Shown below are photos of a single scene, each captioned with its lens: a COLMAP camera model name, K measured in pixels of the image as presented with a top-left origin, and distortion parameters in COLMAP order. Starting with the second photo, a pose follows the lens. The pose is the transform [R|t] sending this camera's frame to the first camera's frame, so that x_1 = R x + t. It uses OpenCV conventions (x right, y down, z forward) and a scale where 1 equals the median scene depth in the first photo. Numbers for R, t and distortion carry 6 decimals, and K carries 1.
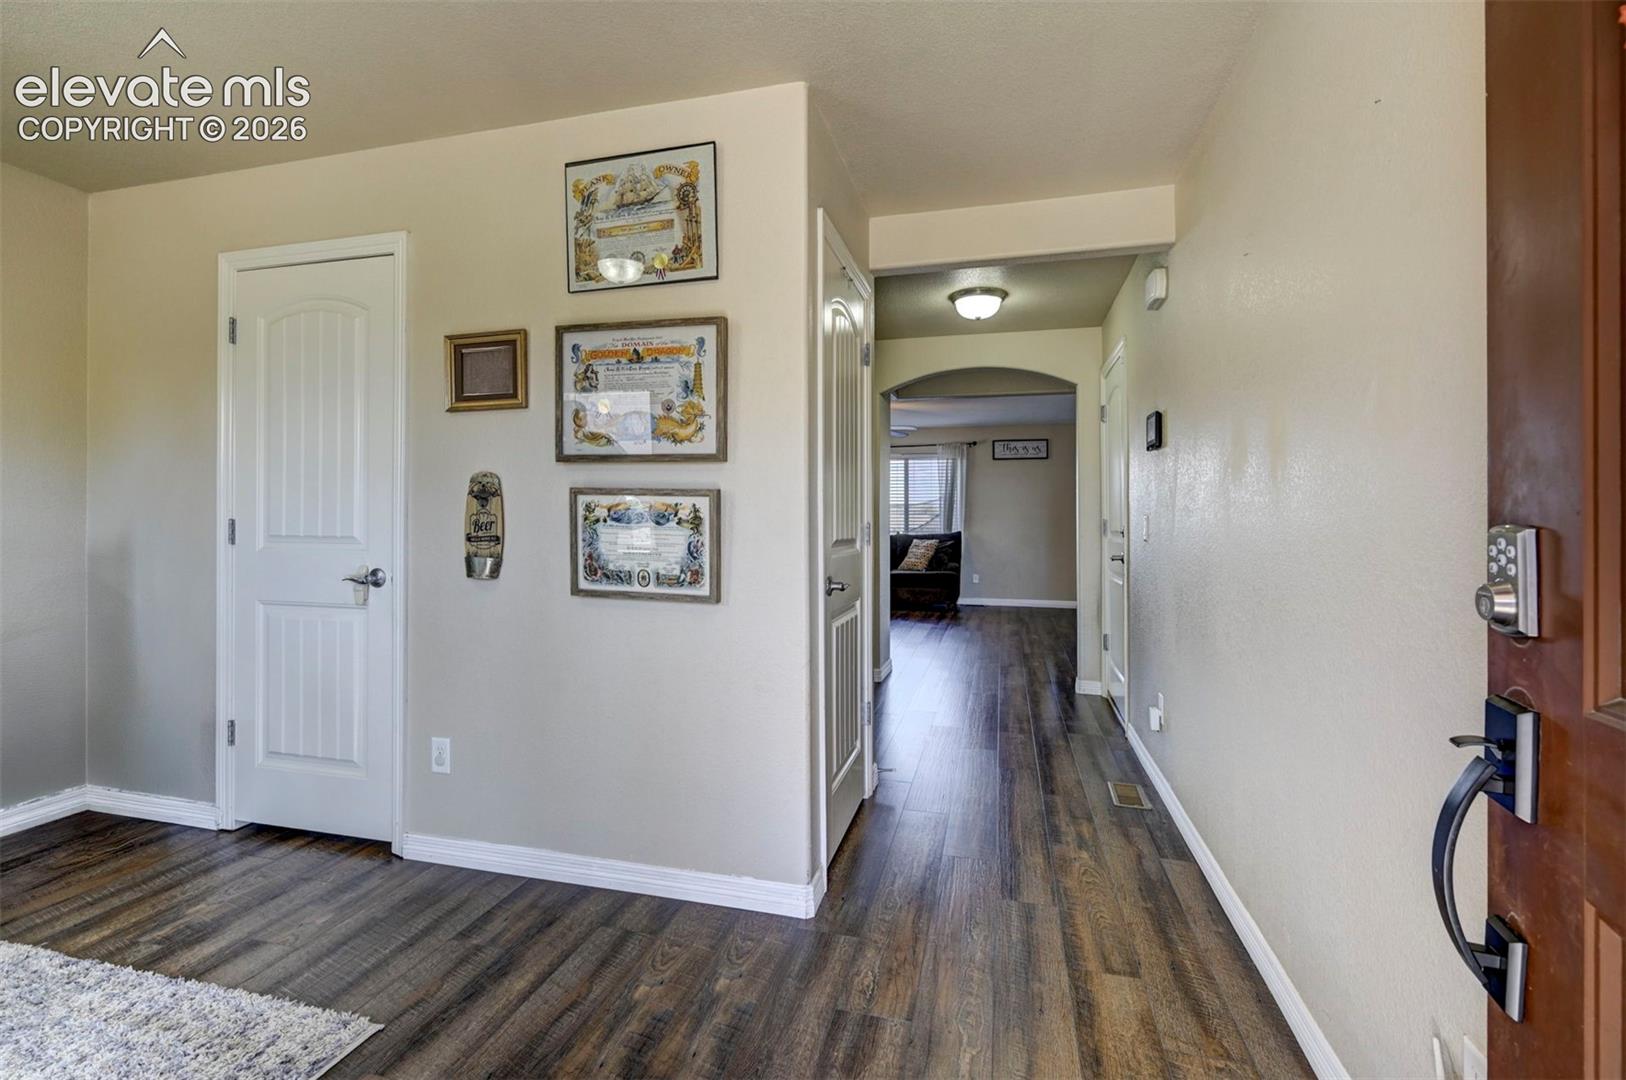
lens RADIAL K [[740.6, 0, 790.8], [0, 740.6, 516.8], [0, 0, 1]] dist [-0.001770, 0.000615]
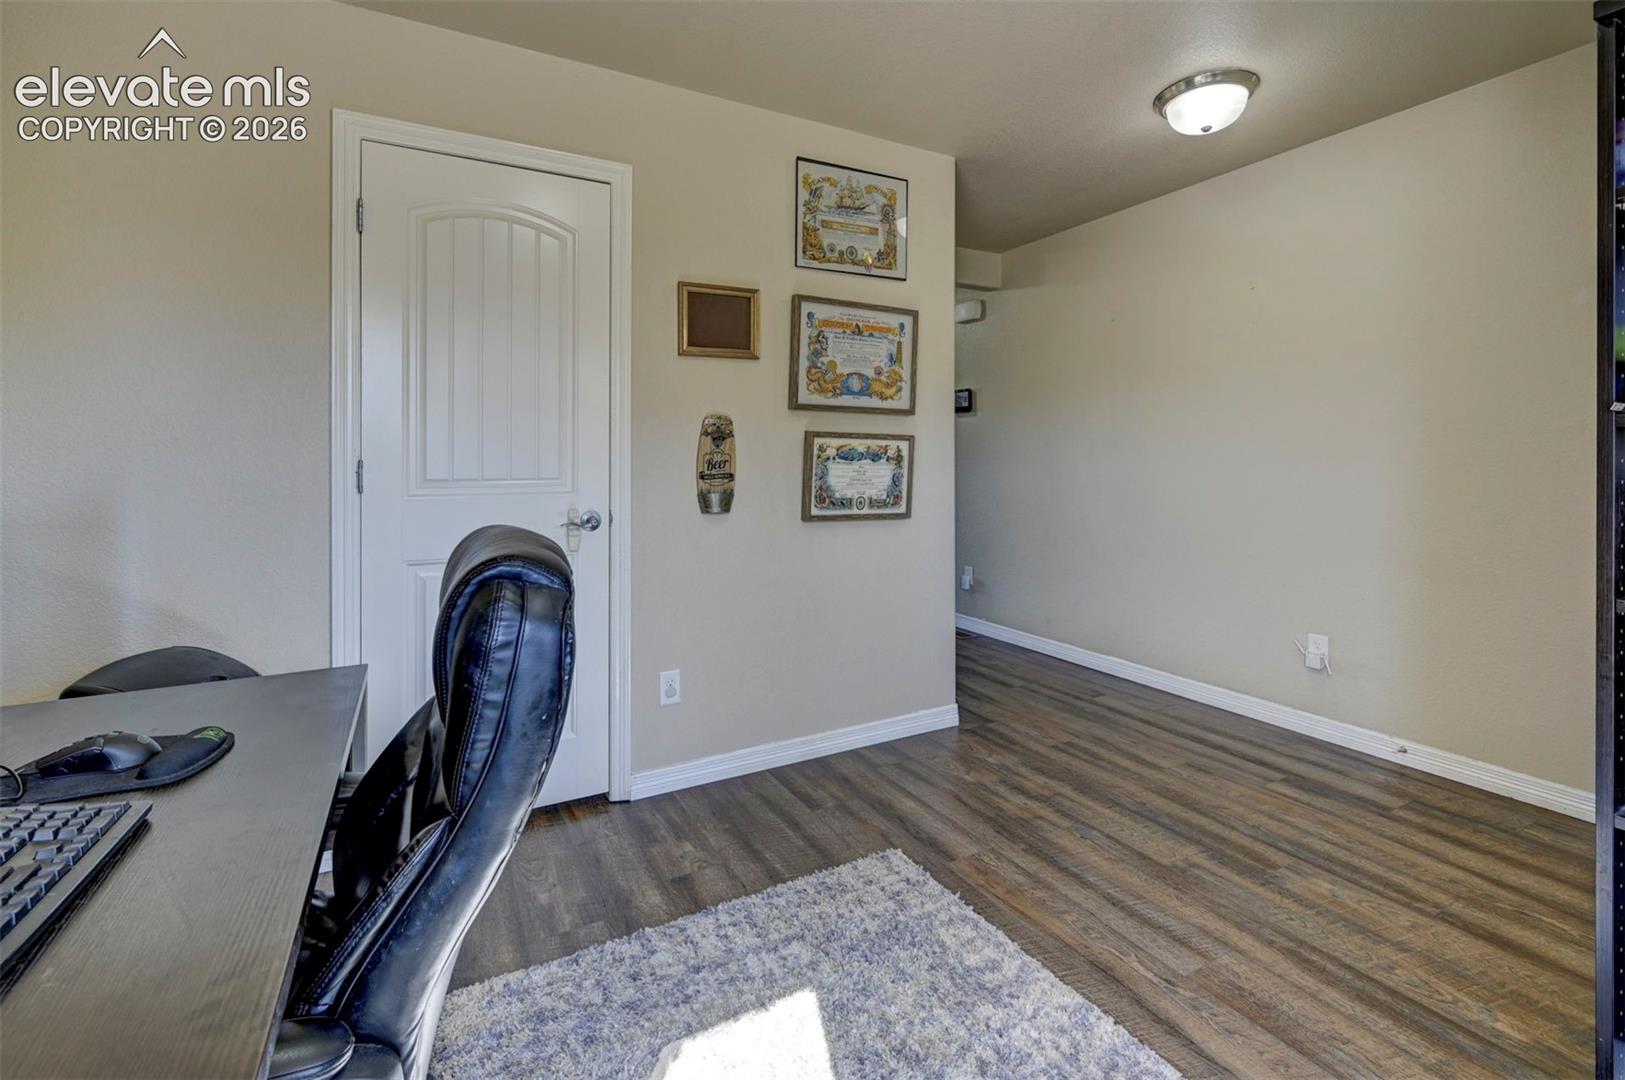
lens RADIAL K [[740.1, 0, 829.0], [0, 740.1, 457.3], [0, 0, 1]] dist [-0.001770, 0.000615]
pose [[0.707496, -0.008375, 0.706668, -1.138491], [-0.001955, 0.999903, 0.013807, -0.014236], [-0.706715, -0.011149, 0.707411, 0.127526]]
